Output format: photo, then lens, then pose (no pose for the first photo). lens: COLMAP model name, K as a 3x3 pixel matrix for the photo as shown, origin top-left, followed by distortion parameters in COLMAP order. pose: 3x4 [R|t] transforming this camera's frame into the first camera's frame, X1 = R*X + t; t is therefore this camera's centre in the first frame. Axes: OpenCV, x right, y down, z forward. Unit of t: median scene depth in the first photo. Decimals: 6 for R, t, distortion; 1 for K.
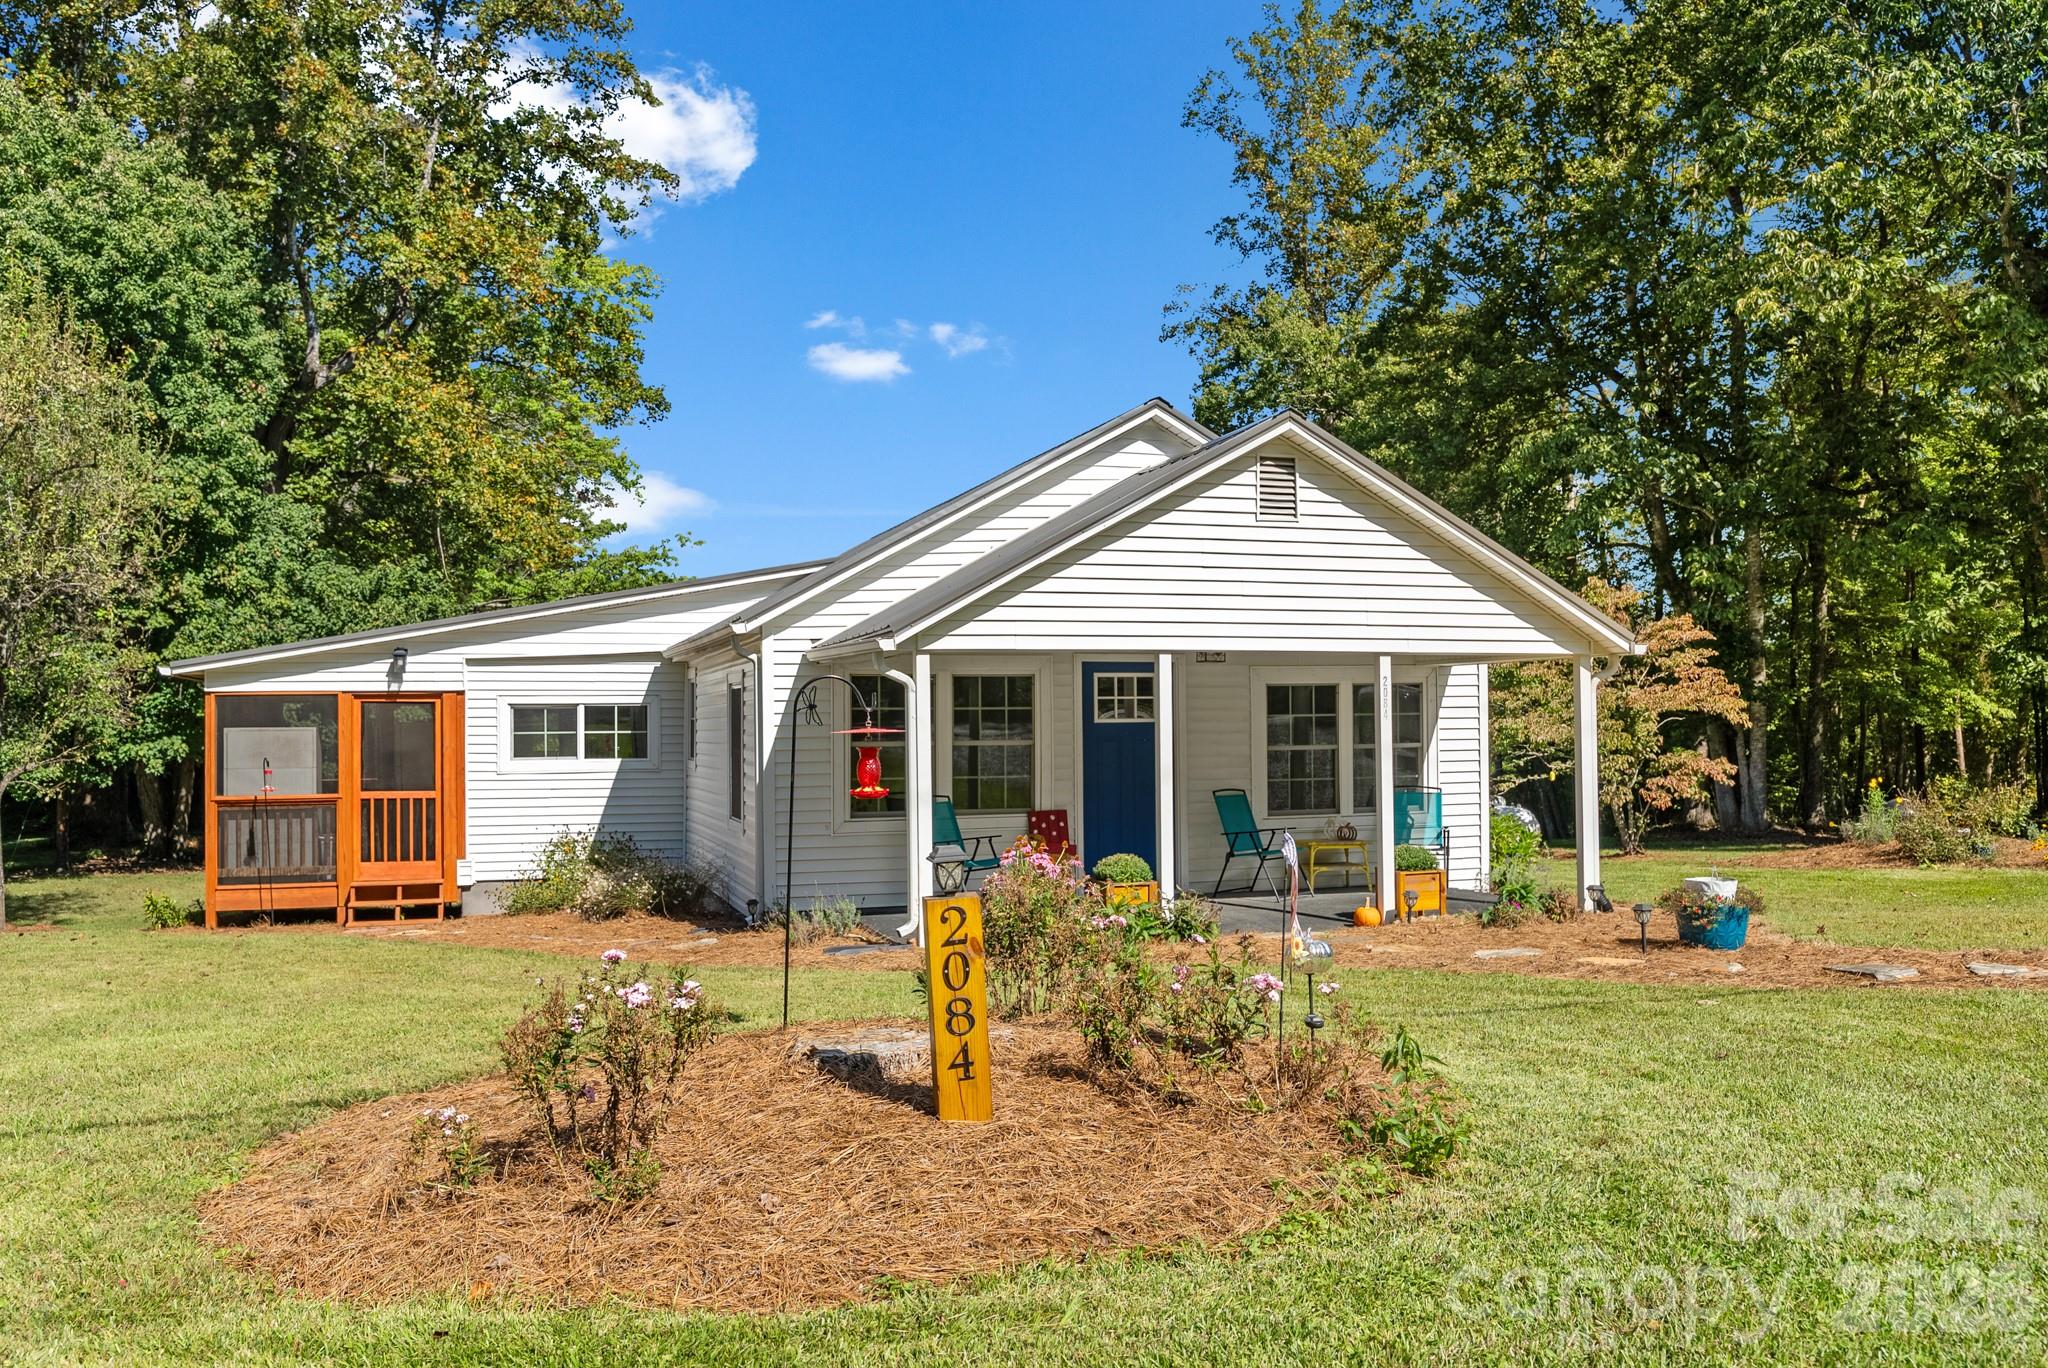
lens RADIAL K [[1602.1, 0, 1024.0], [0, 1602.1, 684.0], [0, 0, 1]] dist [0.003898, 0.010822]
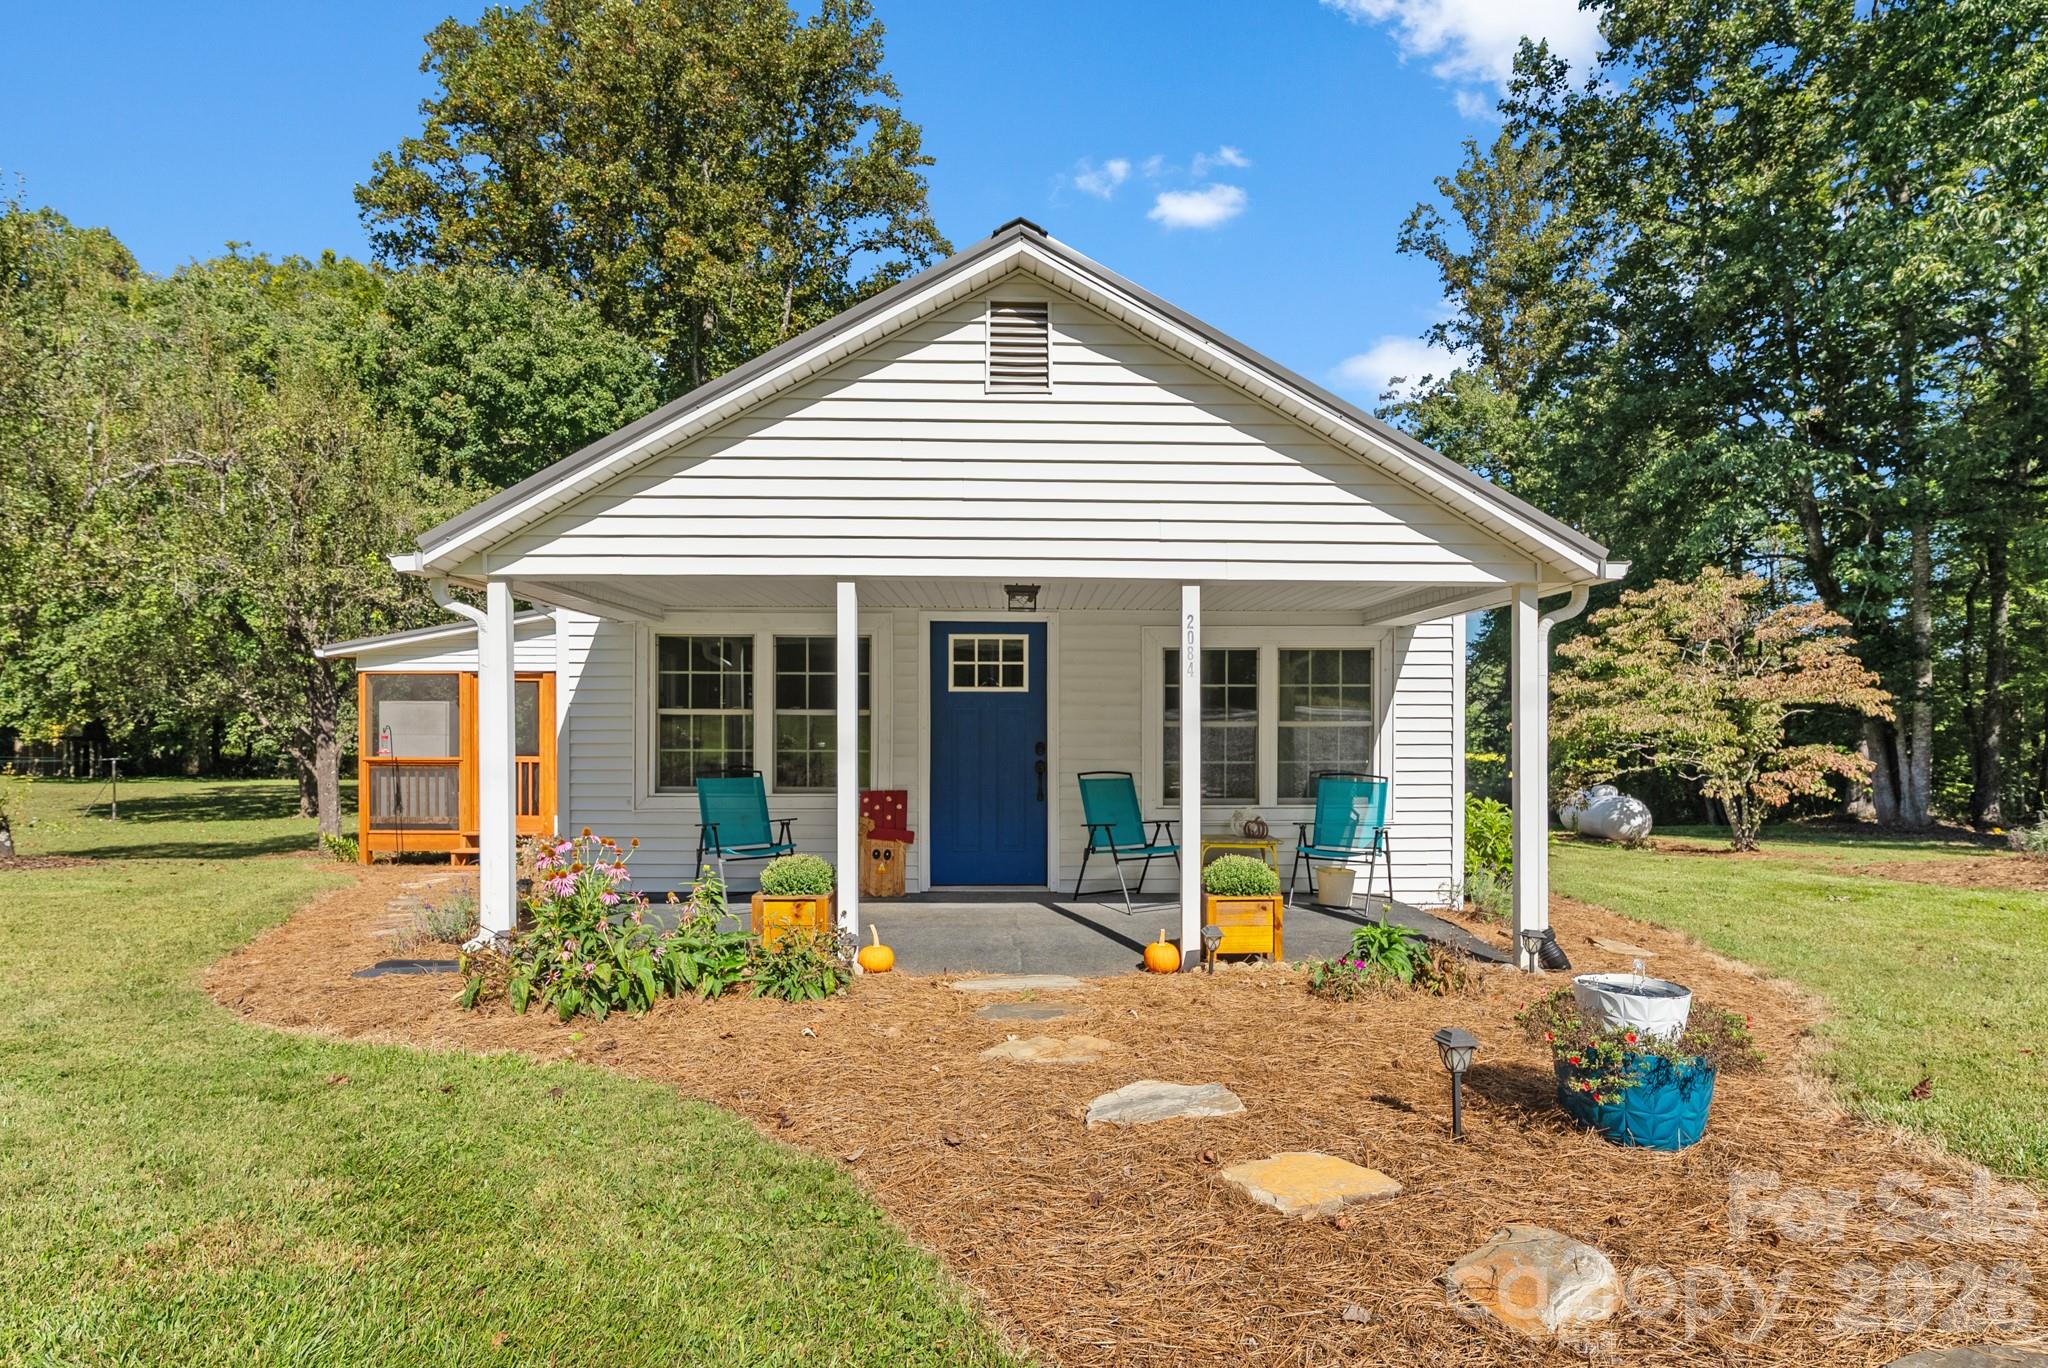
lens RADIAL K [[1035.5, 0, 1029.8], [0, 1035.5, 721.3], [0, 0, 1]] dist [0.005103, -0.000608]
pose [[0.957078, 0.011788, -0.289591, 0.145358], [-0.005256, 0.999714, 0.023320, 0.015664], [0.289783, -0.020797, 0.956866, 0.275594]]
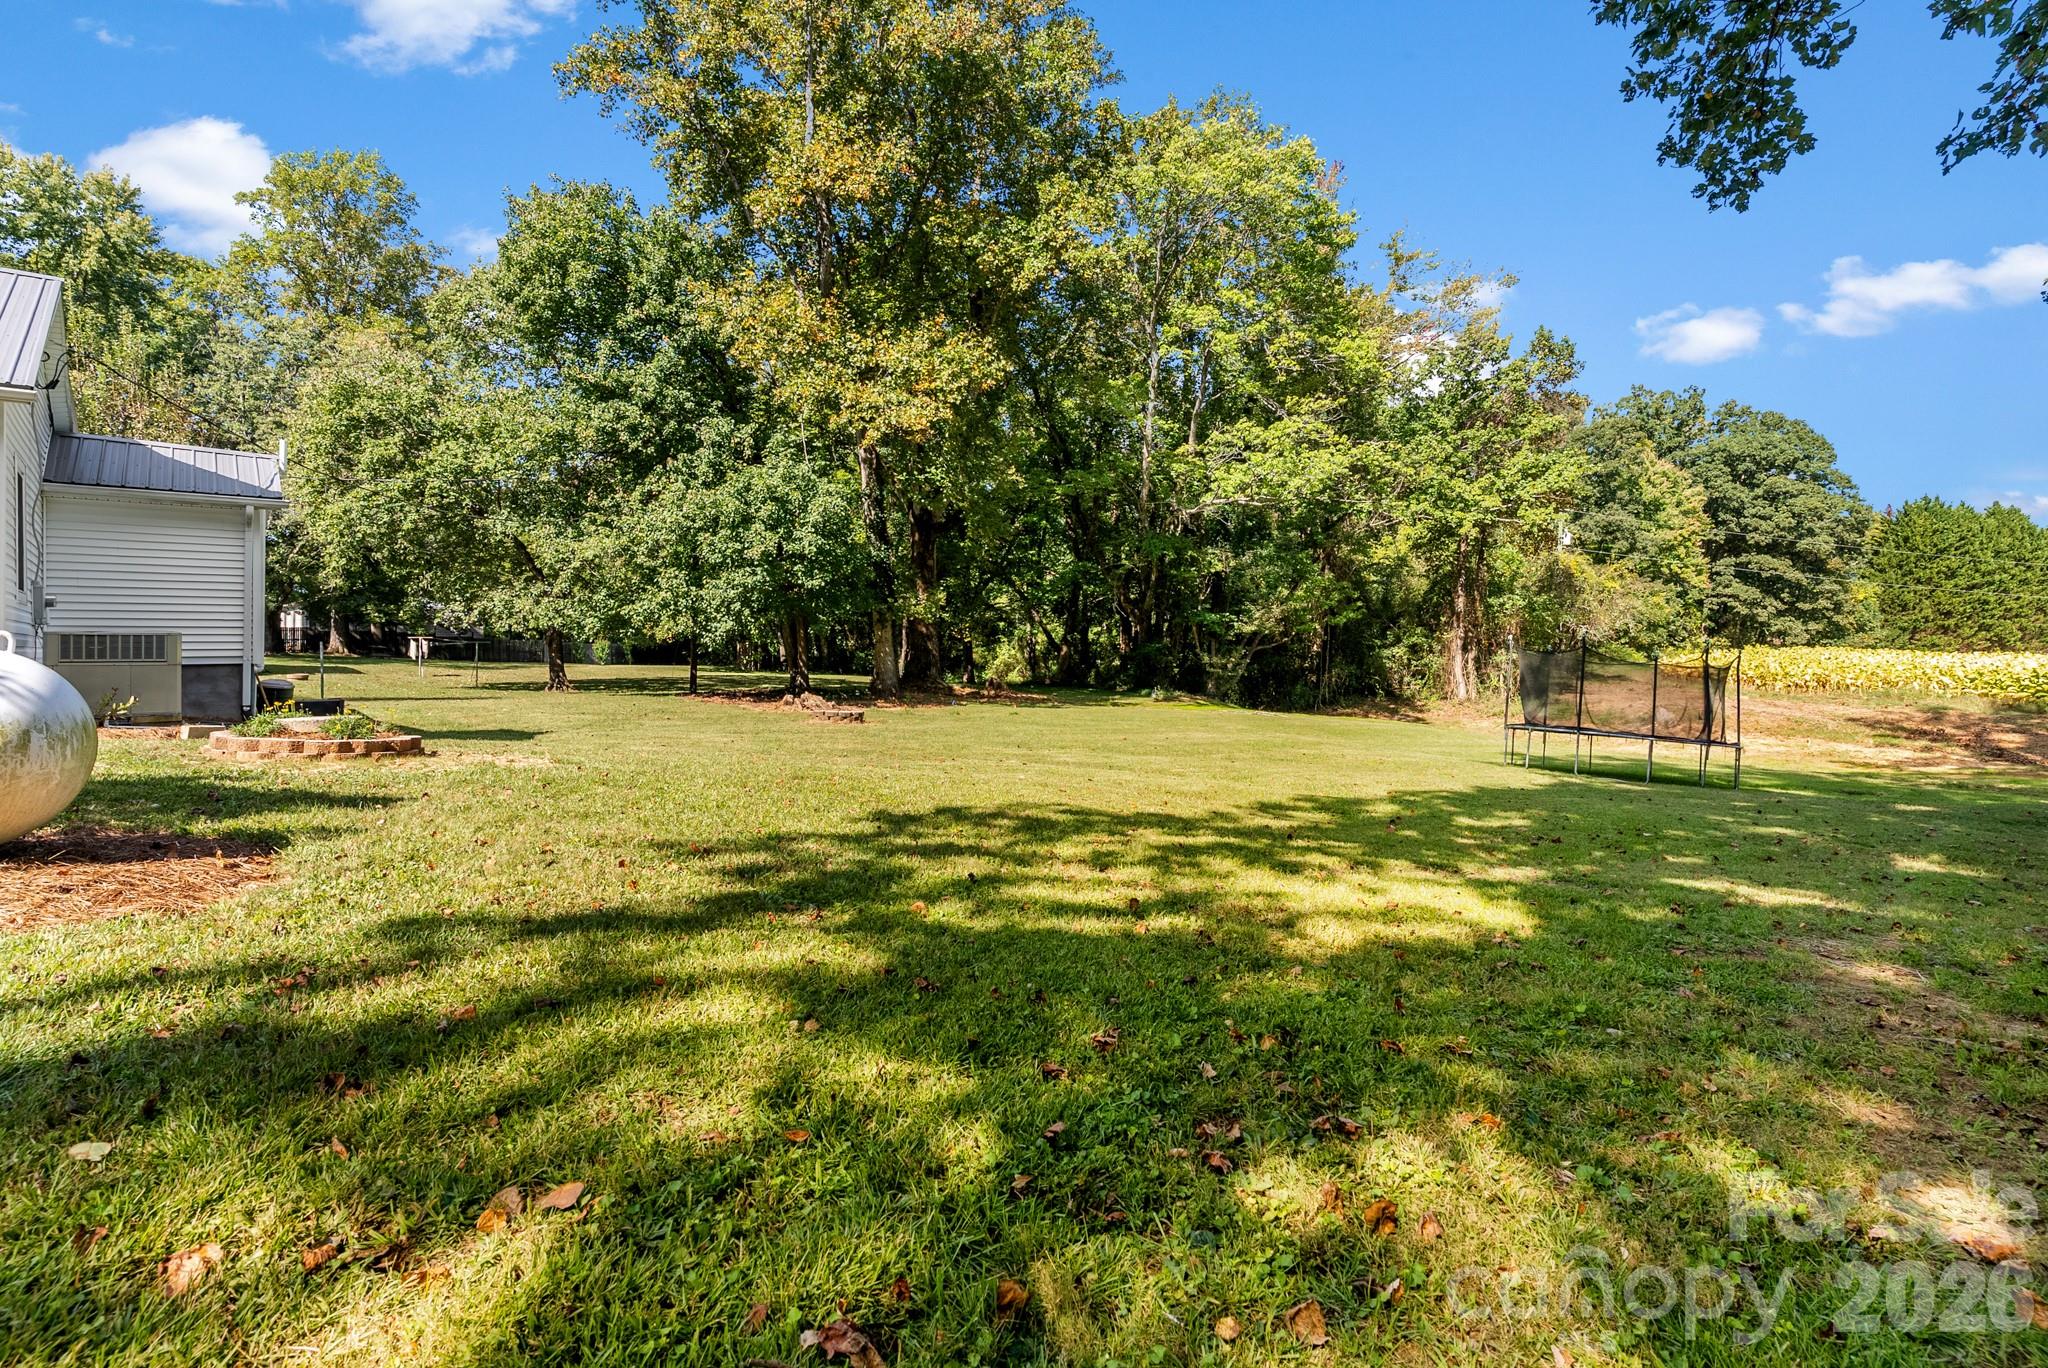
lens RADIAL K [[981.5, 0, 1024.5], [0, 981.5, 646.0], [0, 0, 1]] dist [0.001622, -0.000349]
pose [[0.384374, 0.009558, -0.923128, 0.536153], [0.011837, 0.999813, 0.015281, 0.083946], [0.923102, -0.016800, 0.384189, 1.260770]]
